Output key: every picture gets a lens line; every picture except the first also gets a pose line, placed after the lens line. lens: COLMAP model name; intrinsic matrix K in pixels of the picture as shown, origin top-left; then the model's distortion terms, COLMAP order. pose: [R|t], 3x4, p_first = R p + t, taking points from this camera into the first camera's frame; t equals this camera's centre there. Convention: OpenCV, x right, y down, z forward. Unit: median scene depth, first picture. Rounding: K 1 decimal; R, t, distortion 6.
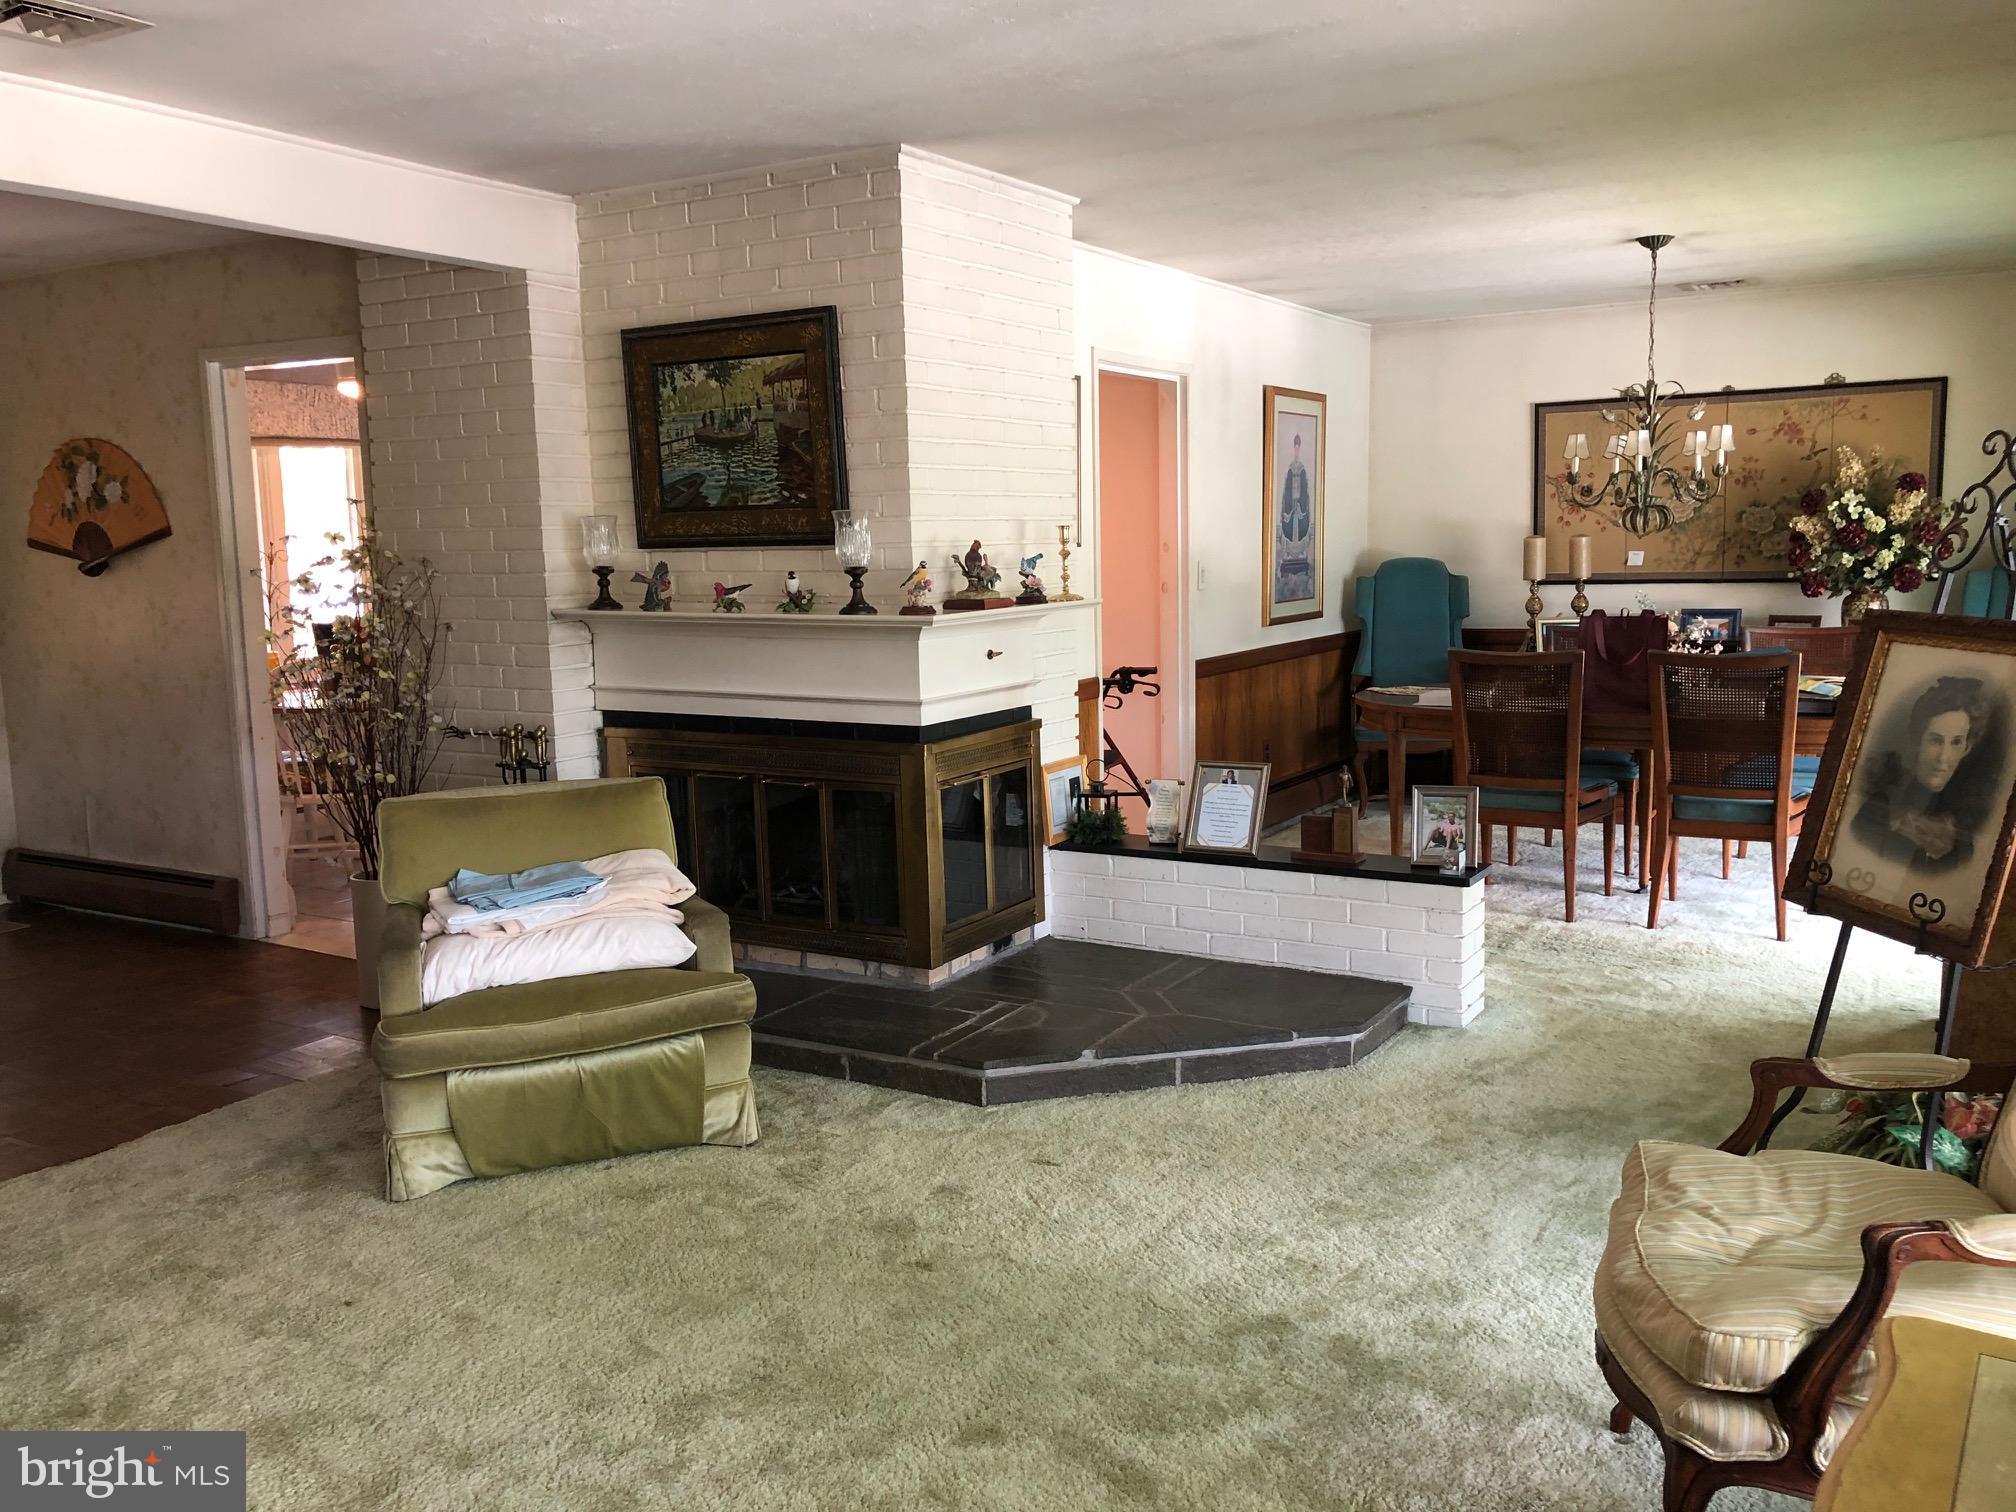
lens RADIAL K [[1679.0, 0, 1011.0], [0, 1679.0, 754.4], [0, 0, 1]] dist [0.027573, -0.005344]
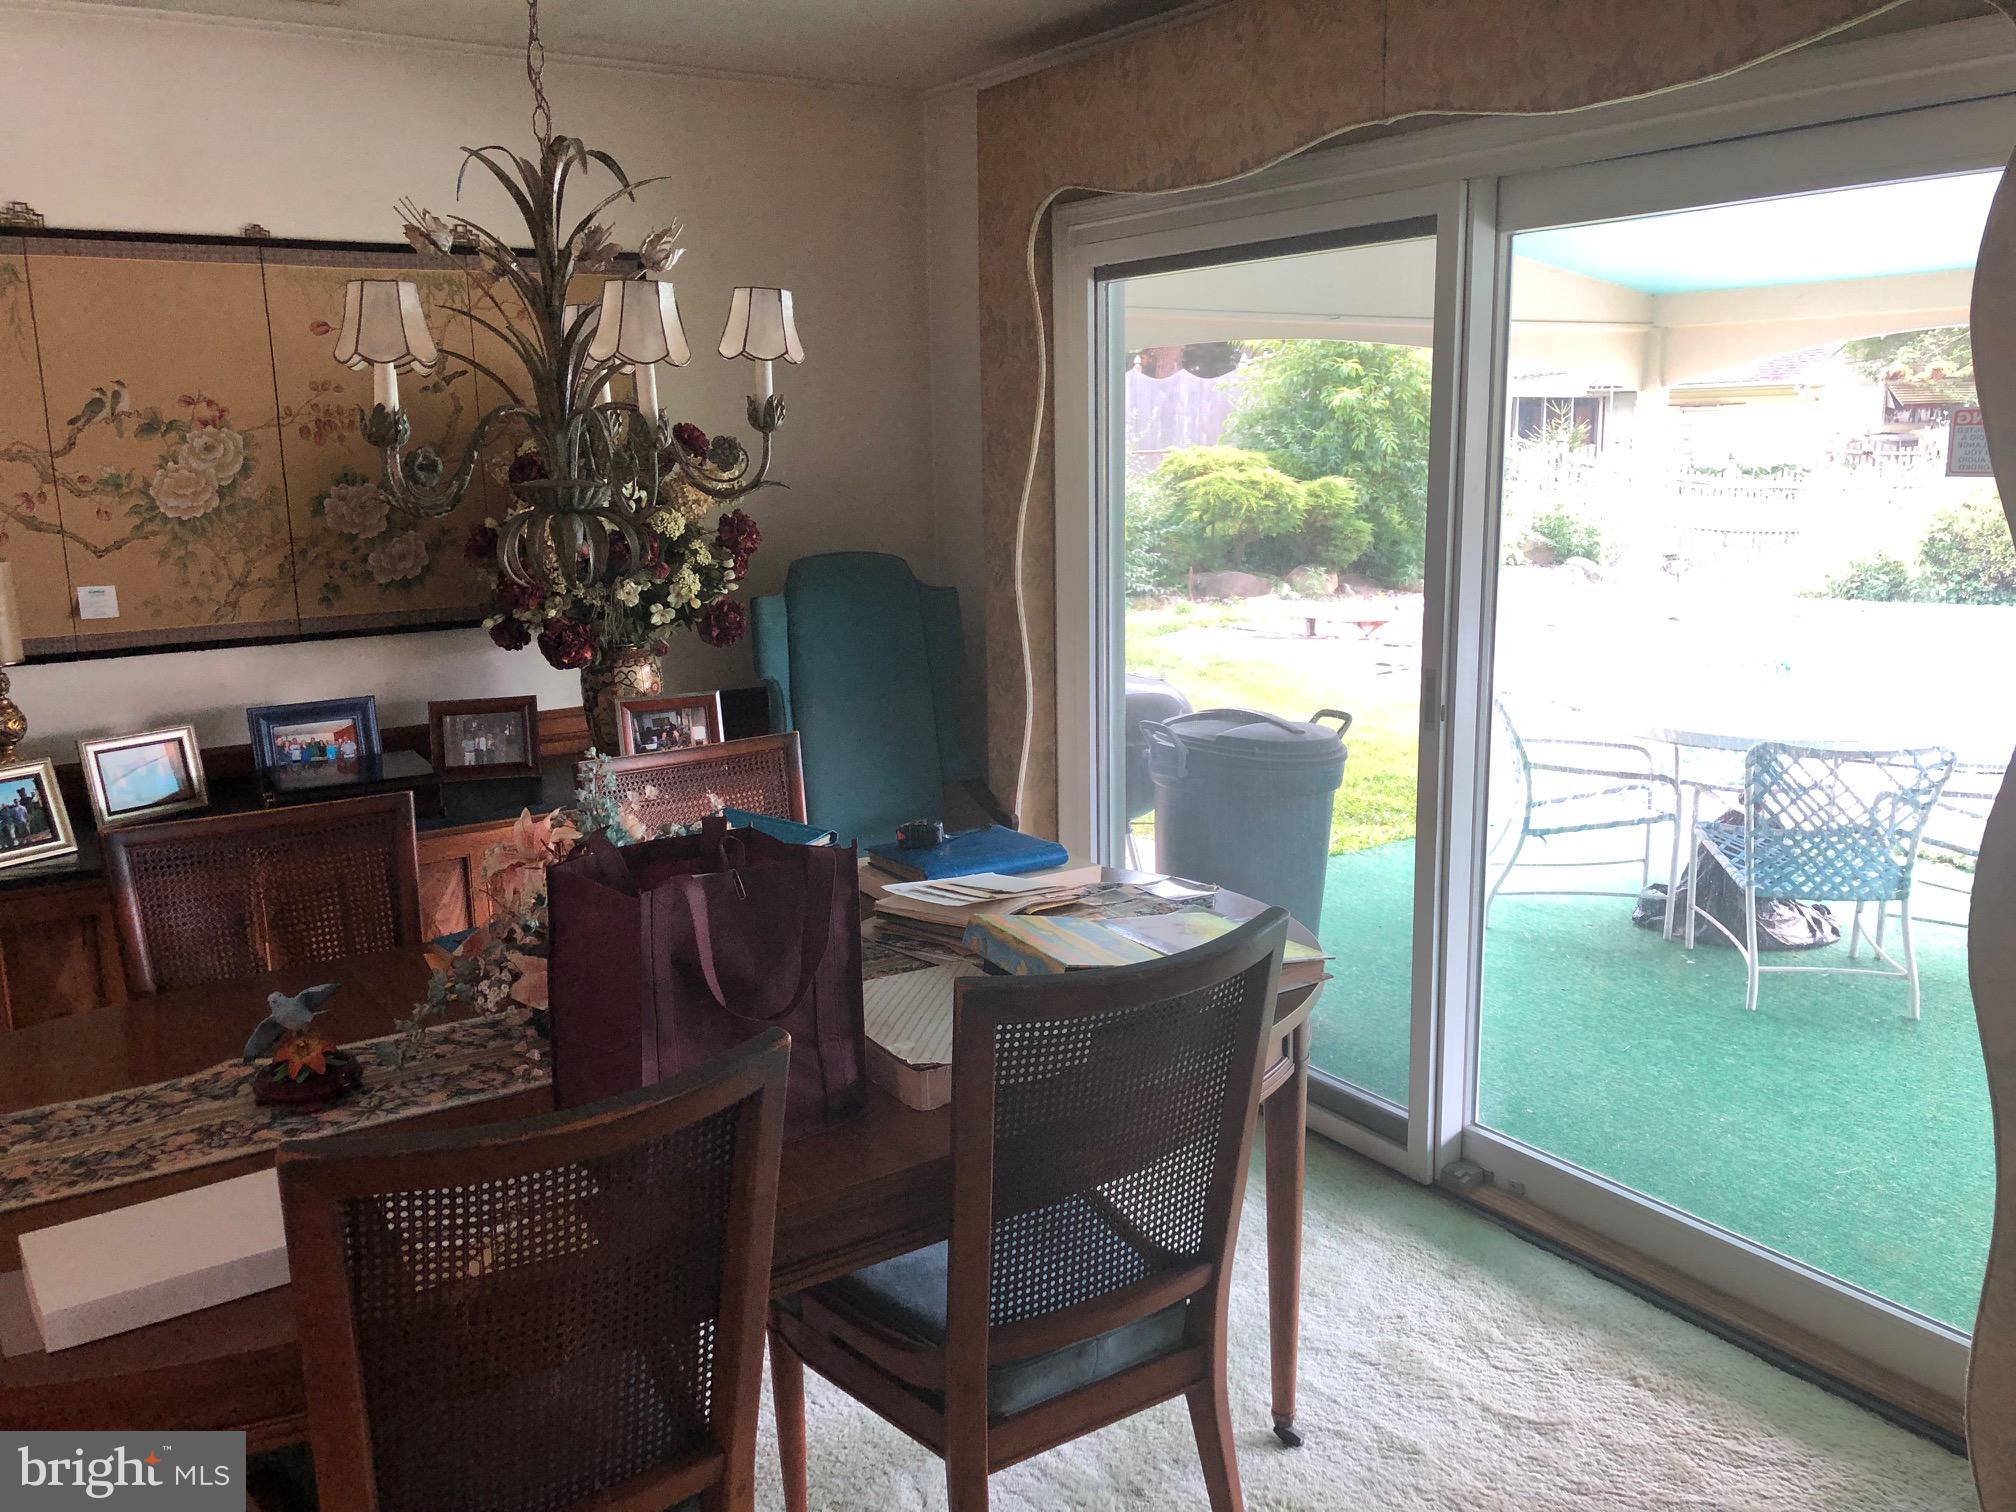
lens RADIAL K [[1679.0, 0, 1008.0], [0, 1679.0, 750.1], [0, 0, 1]] dist [0.027573, -0.005344]
pose [[0.415021, -0.163532, 0.894994, 0.056642], [0.127412, 0.984467, 0.120797, -0.086988], [-0.900846, 0.063899, 0.429410, 0.512800]]
